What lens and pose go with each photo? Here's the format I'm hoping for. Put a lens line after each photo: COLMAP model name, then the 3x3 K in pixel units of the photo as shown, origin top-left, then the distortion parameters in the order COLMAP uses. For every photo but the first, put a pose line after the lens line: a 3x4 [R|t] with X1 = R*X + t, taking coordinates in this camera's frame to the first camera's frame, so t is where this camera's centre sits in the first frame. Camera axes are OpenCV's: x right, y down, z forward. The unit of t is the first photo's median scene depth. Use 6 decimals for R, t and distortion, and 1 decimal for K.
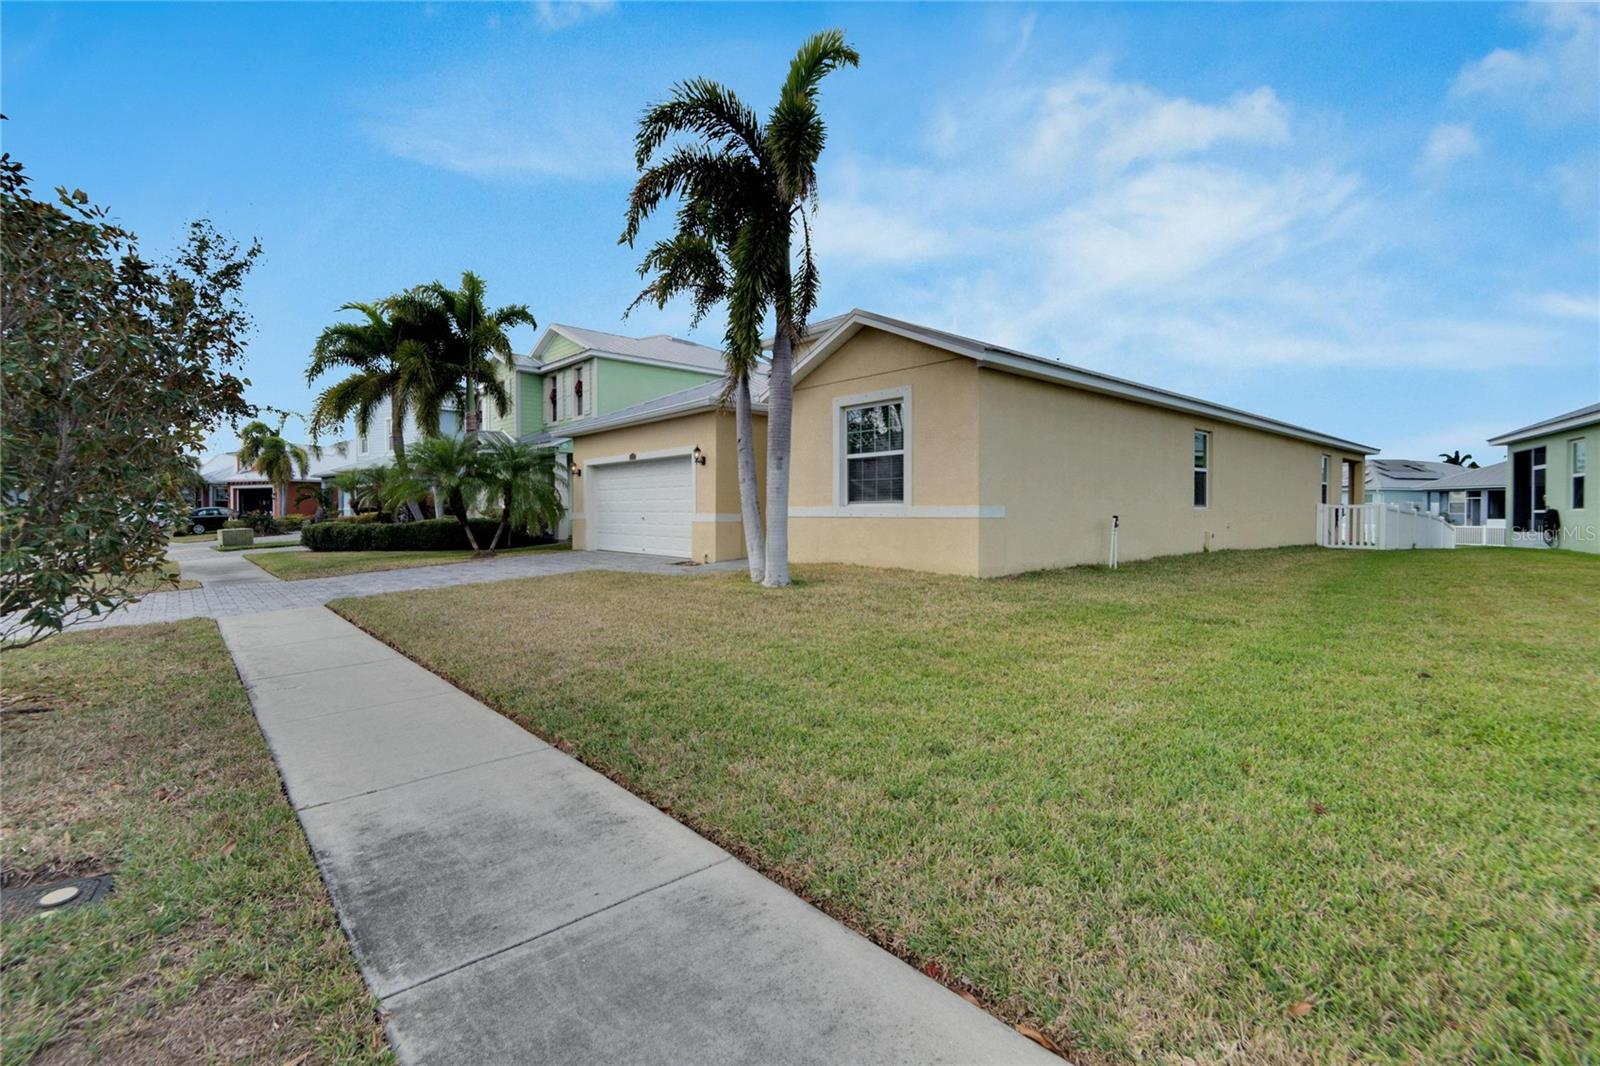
lens RADIAL K [[748.4, 0, 761.4], [0, 748.4, 509.8], [0, 0, 1]] dist [-0.001893, -0.000168]
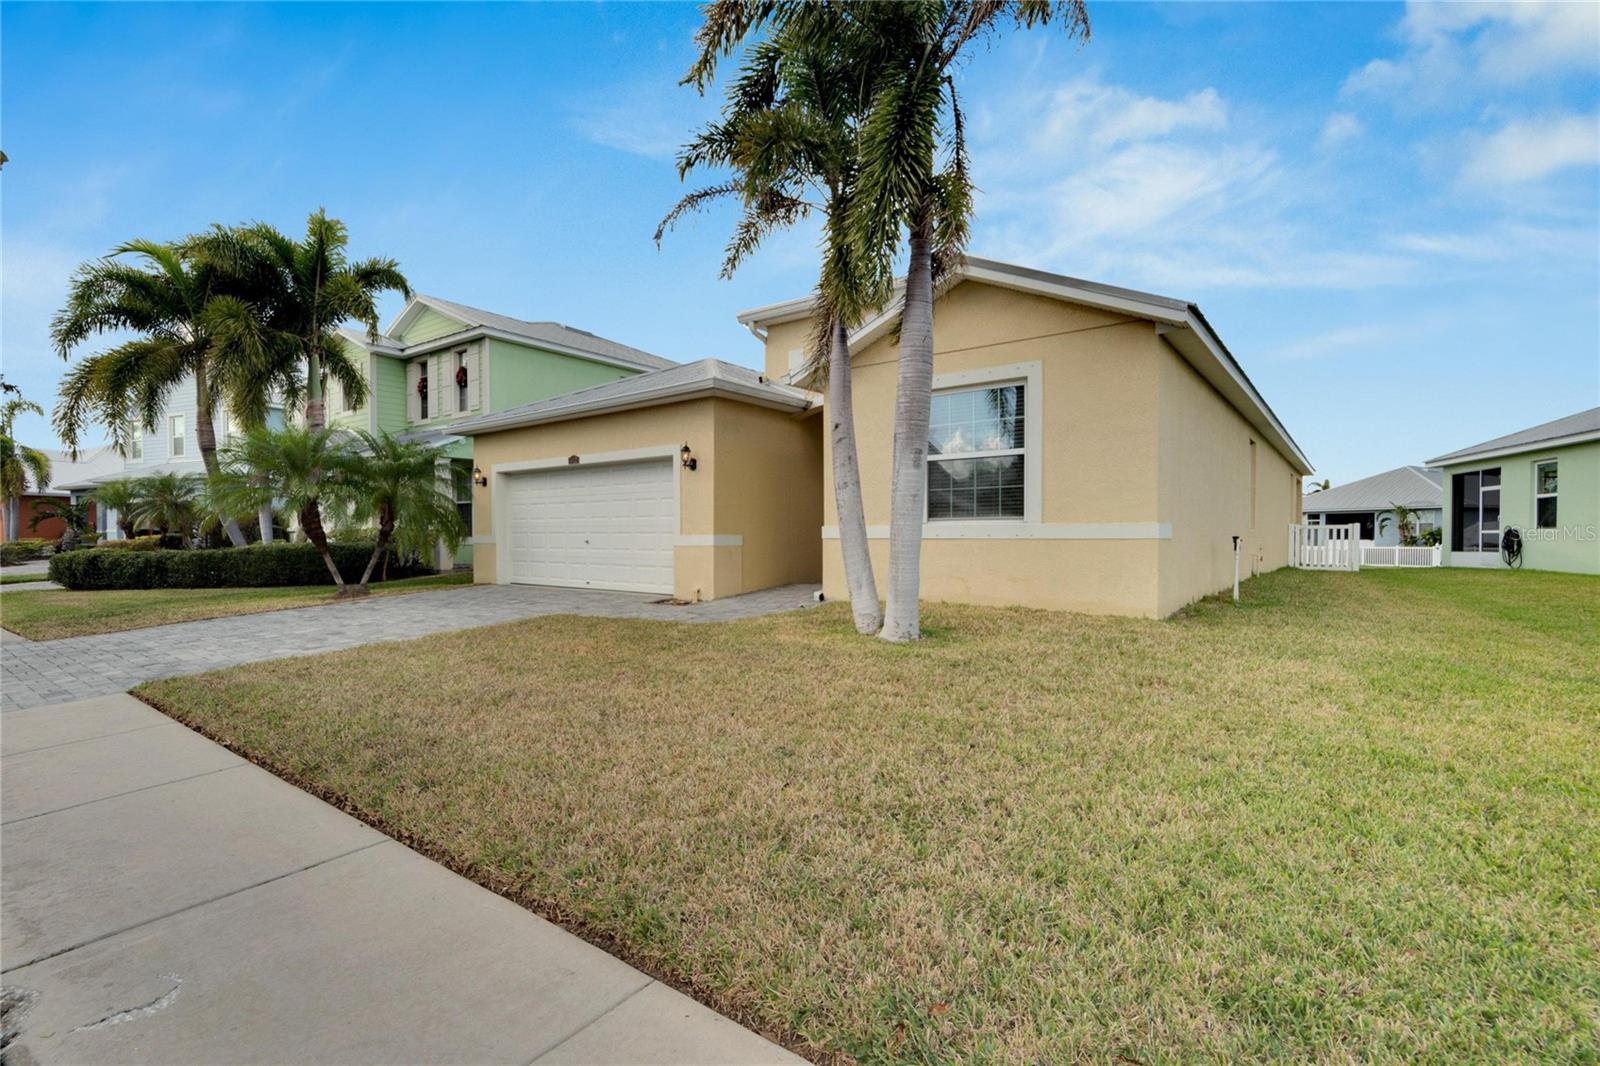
lens RADIAL K [[770.3, 0, 771.3], [0, 770.3, 538.2], [0, 0, 1]] dist [-0.003506, -0.000129]
pose [[0.976640, -0.002507, 0.214867, -0.126876], [0.000962, 0.999973, 0.007295, 0.002249], [-0.214879, -0.006918, 0.976616, 0.174955]]
